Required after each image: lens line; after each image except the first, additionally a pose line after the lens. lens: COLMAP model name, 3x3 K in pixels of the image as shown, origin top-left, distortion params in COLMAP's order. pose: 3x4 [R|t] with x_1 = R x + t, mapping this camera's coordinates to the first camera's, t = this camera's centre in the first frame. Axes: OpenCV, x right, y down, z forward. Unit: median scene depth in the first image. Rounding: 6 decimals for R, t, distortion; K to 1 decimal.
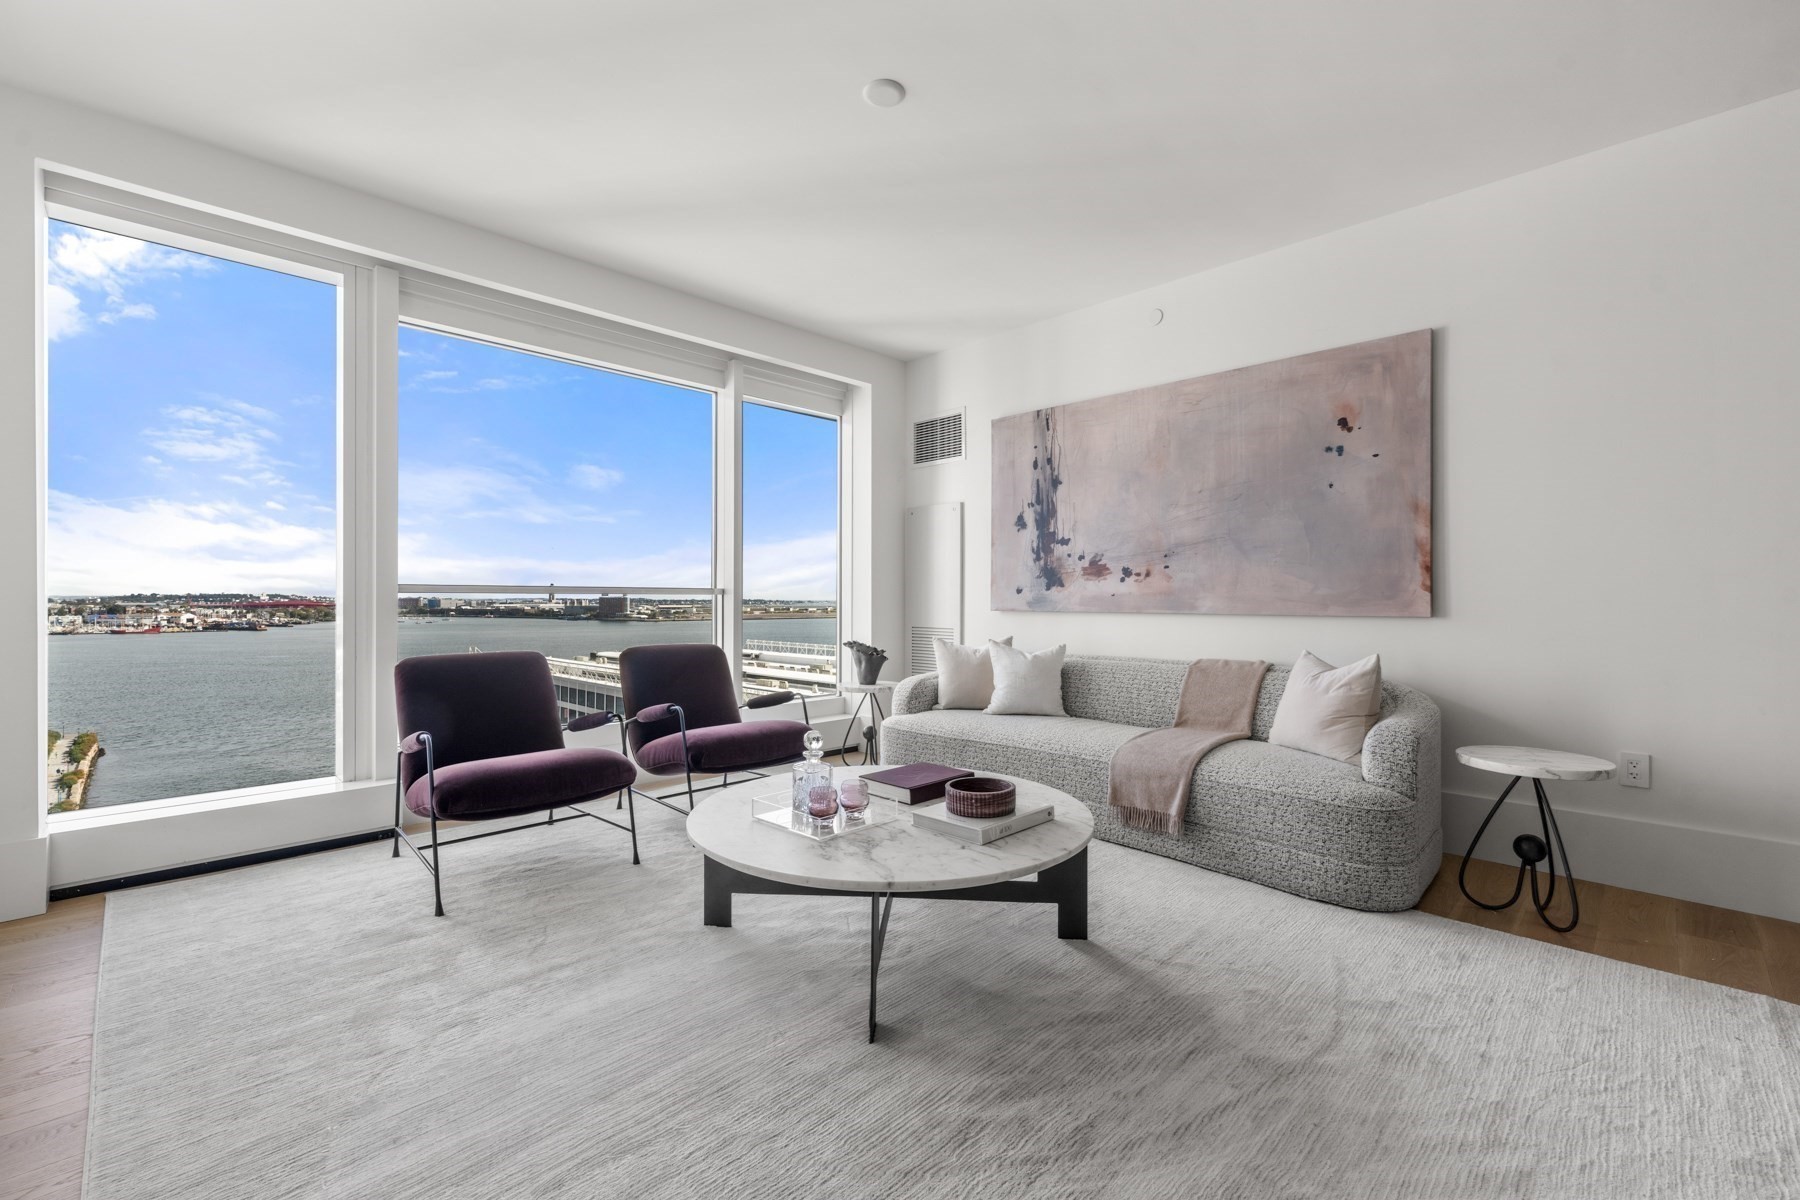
lens RADIAL K [[756.0, 0, 901.4], [0, 756.0, 597.5], [0, 0, 1]] dist [-0.000051, 0.000542]
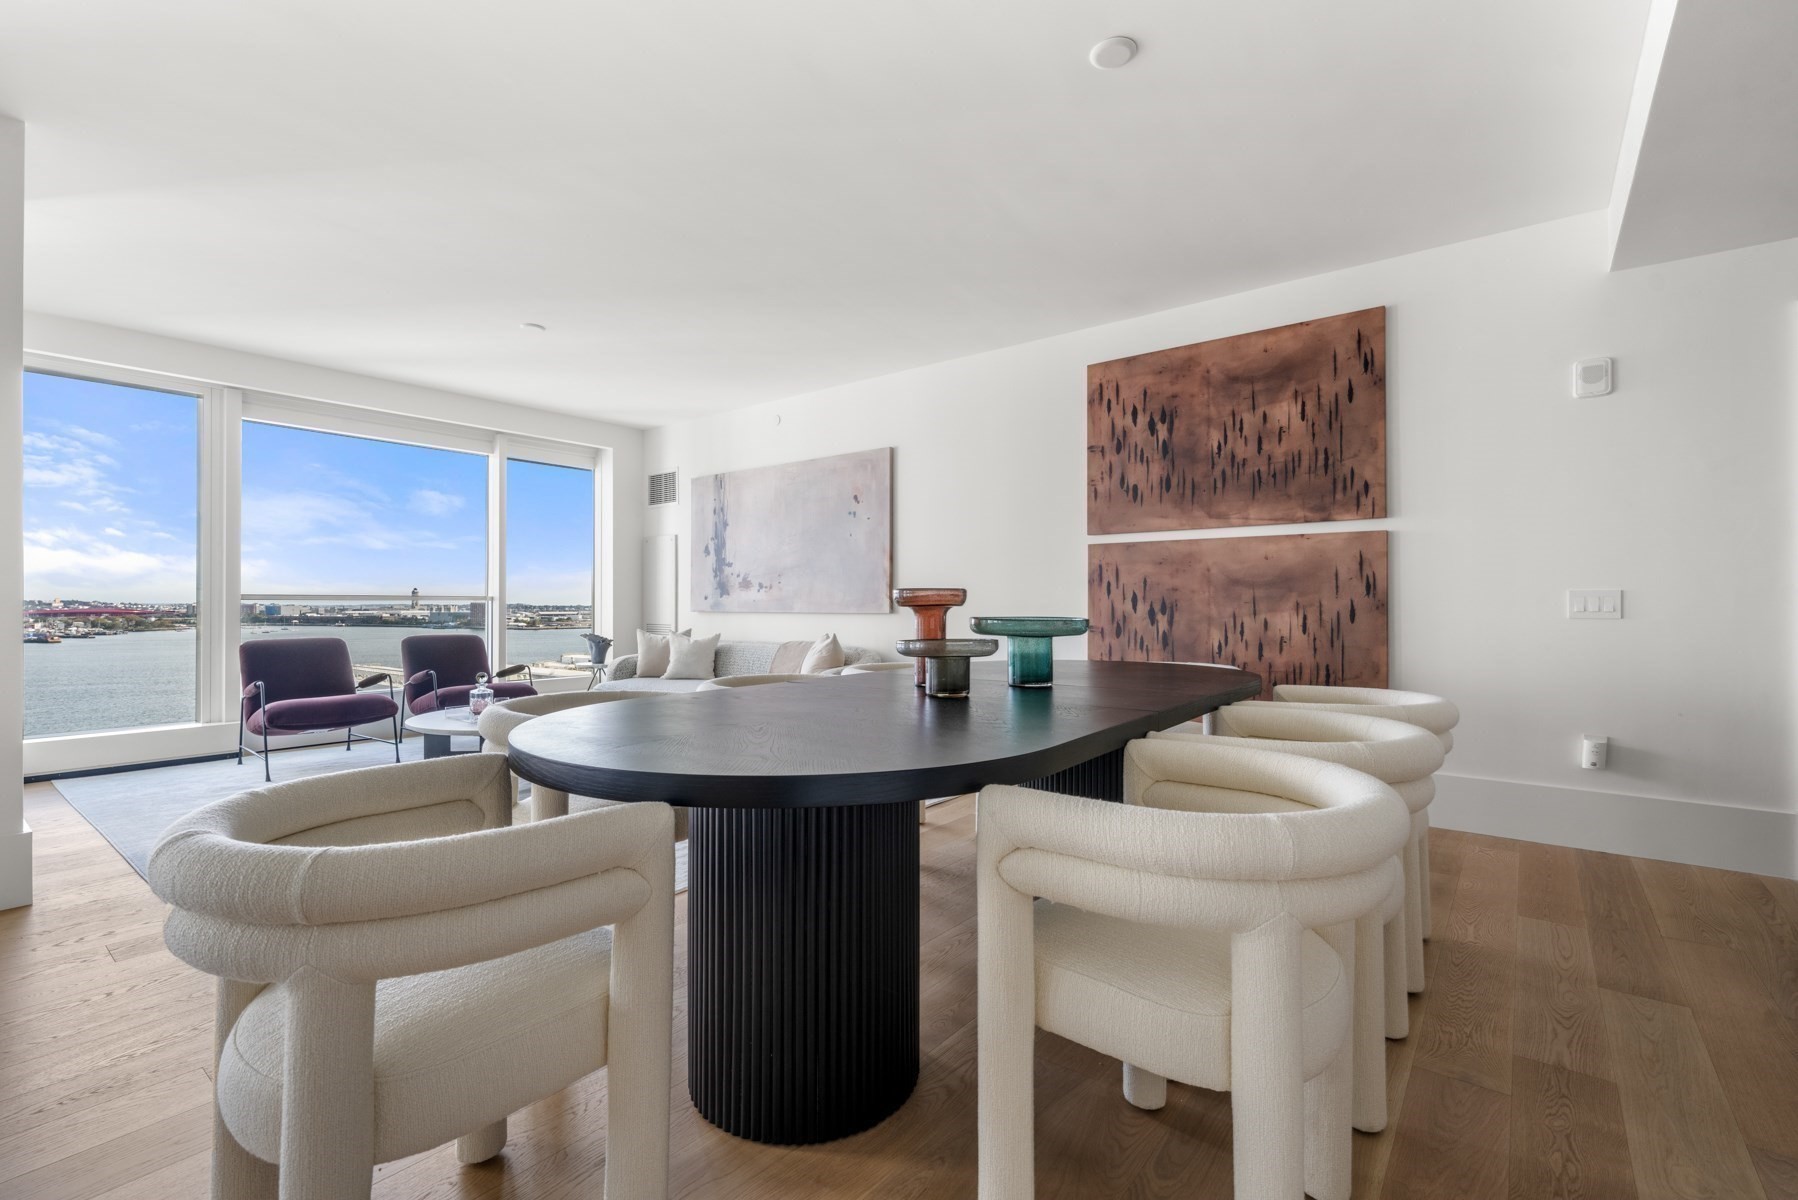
lens RADIAL K [[788.7, 0, 899.5], [0, 788.7, 598.1], [0, 0, 1]] dist [0.000074, 0.000001]
pose [[0.993076, -0.001384, 0.117461, 0.370365], [0.002061, 0.999982, -0.005646, 0.001079], [-0.117451, 0.005849, 0.993061, -0.584014]]
